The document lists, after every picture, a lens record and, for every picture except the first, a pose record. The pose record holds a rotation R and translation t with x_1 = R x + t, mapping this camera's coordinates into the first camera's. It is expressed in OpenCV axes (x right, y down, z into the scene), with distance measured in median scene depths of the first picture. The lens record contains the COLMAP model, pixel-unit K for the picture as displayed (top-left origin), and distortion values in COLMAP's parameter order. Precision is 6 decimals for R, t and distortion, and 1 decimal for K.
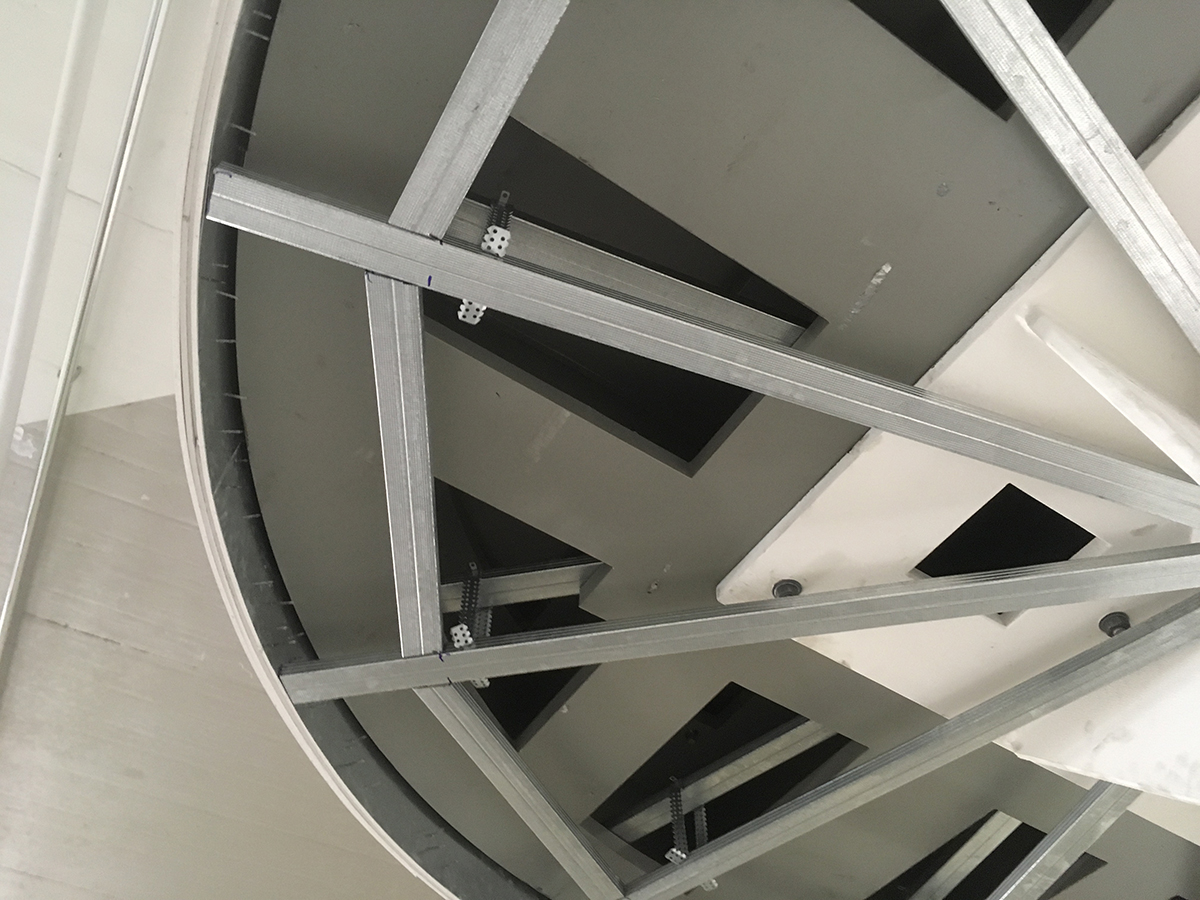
lens RADIAL K [[1000.3, 0, 600.0], [0, 1000.3, 450.0], [0, 0, 1]] dist [0.068647, -0.096990]
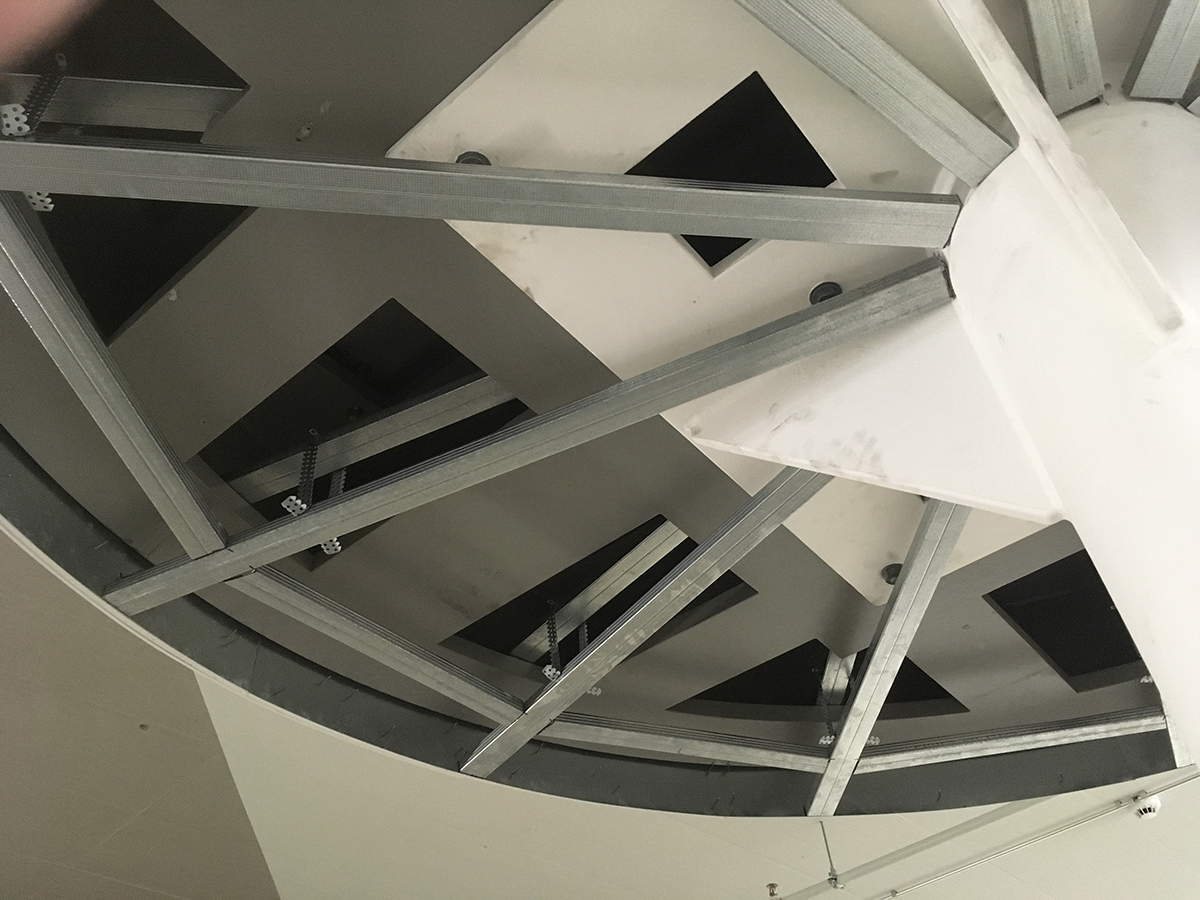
lens RADIAL K [[1000.3, 0, 600.0], [0, 1000.3, 450.0], [0, 0, 1]] dist [0.068647, -0.096990]
pose [[0.954352, 0.168545, 0.246587, 0.119378], [-0.204333, 0.970573, 0.127424, 0.227563], [-0.217854, -0.171993, 0.960707, 0.164106]]
